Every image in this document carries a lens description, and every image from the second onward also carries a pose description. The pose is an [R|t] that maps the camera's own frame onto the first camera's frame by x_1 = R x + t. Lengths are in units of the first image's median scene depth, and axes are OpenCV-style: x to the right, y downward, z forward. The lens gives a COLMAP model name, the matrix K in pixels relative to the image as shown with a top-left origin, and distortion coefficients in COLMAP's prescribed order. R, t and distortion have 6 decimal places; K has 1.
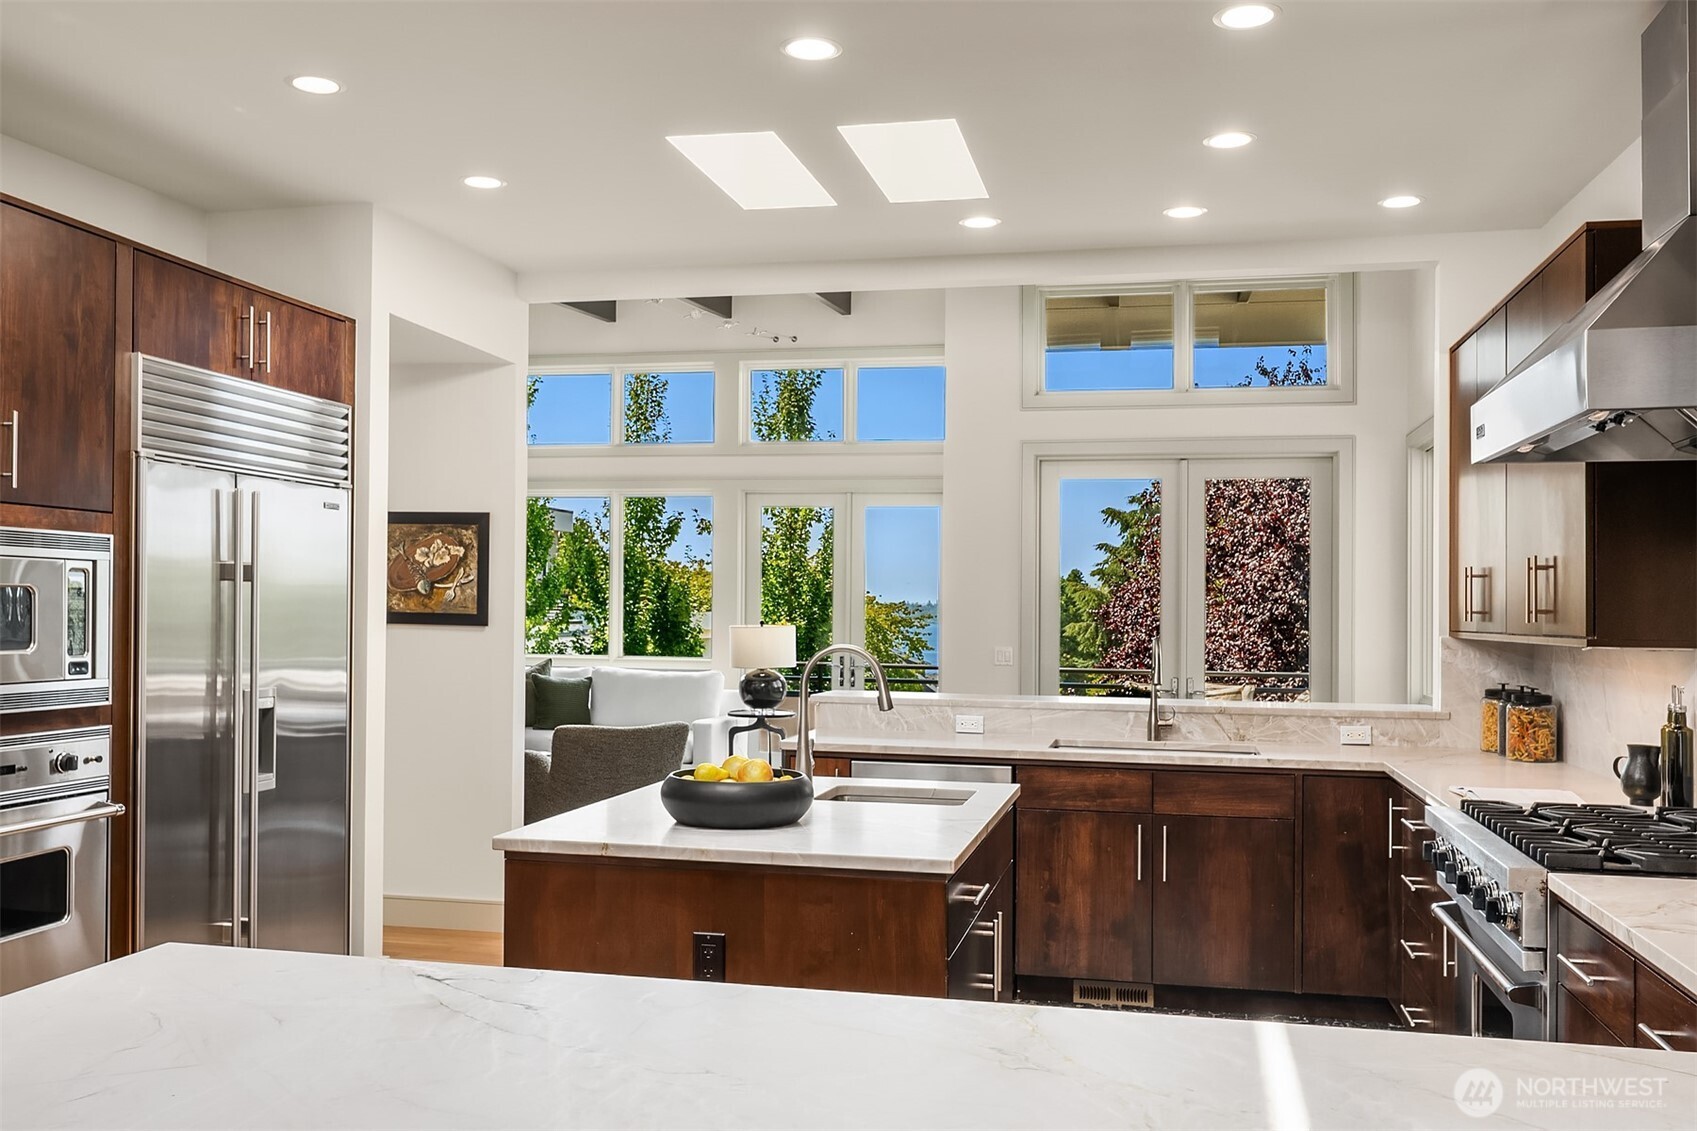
lens RADIAL K [[1378.8, 0, 848.5], [0, 1378.8, 565.5], [0, 0, 1]] dist [0.007048, 0.000063]
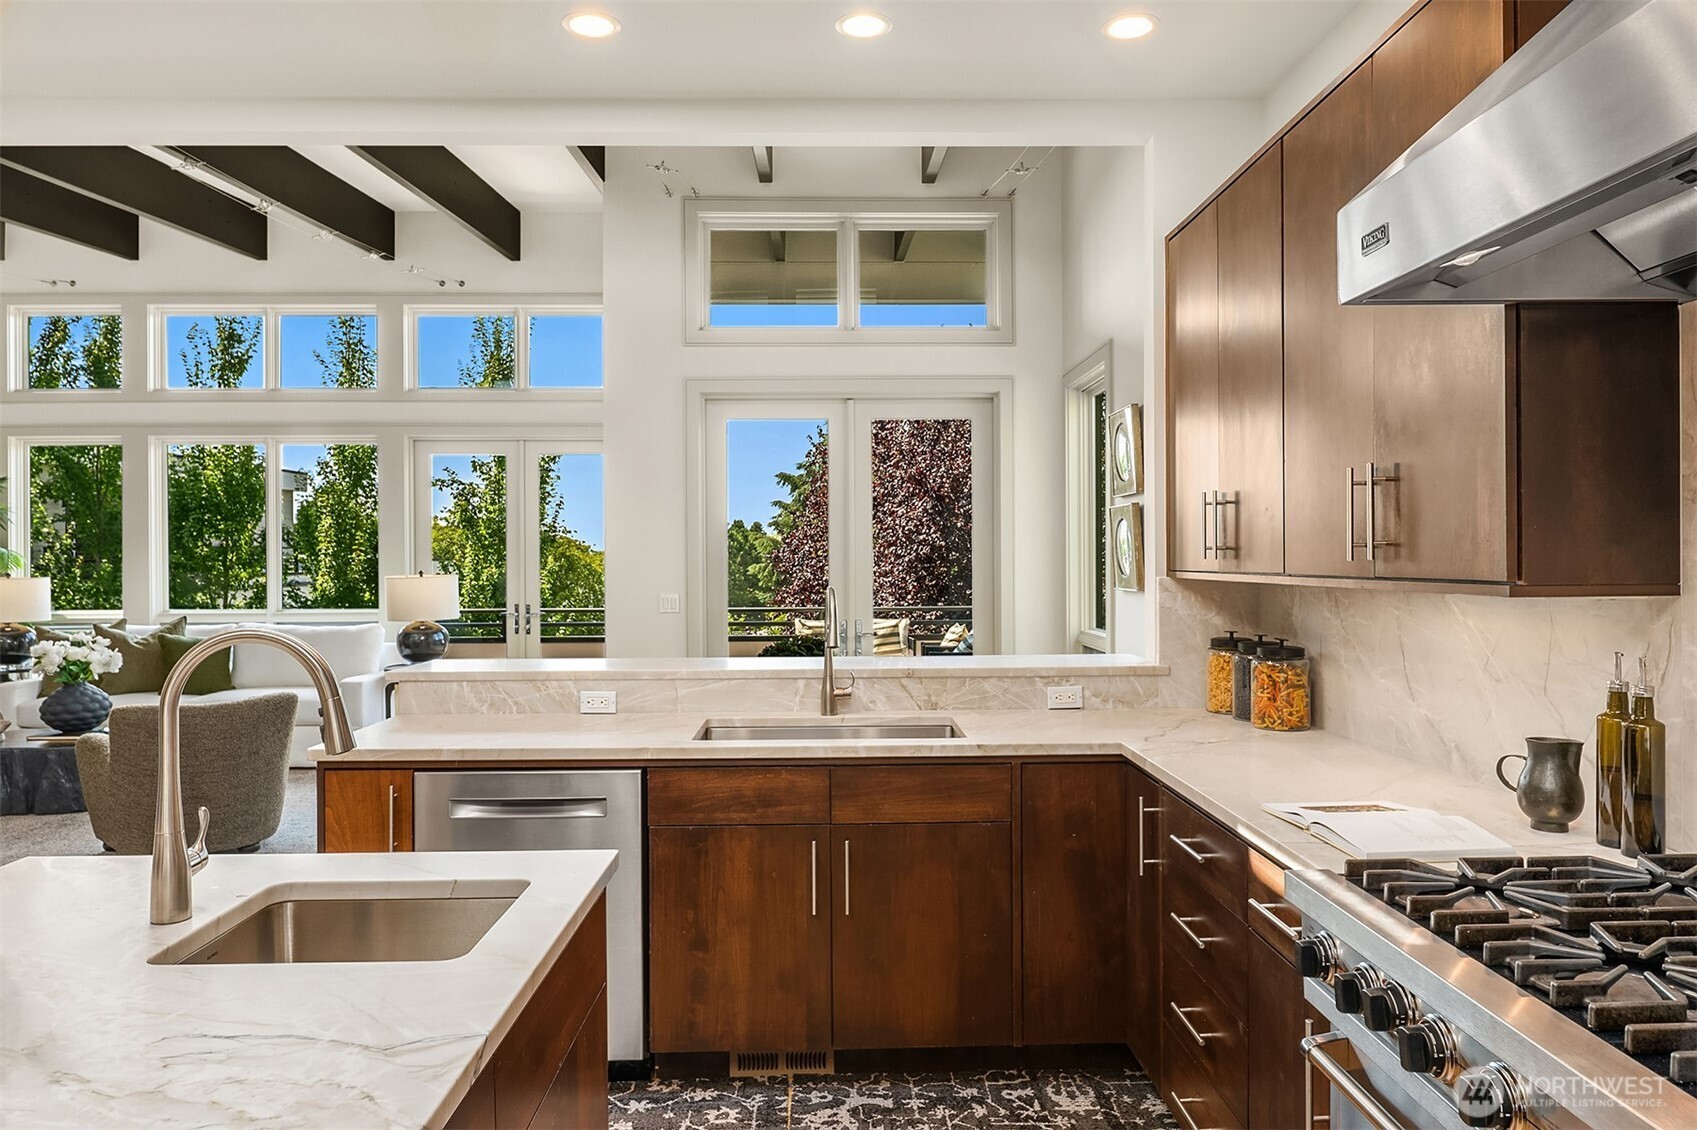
lens RADIAL K [[1088.8, 0, 848.5], [0, 1088.8, 565.0], [0, 0, 1]] dist [-0.008295, -0.002537]
pose [[0.969522, -0.020229, 0.244166, 0.075439], [0.009970, 0.999018, 0.043181, 0.012234], [-0.244800, -0.039431, 0.968771, 0.367284]]
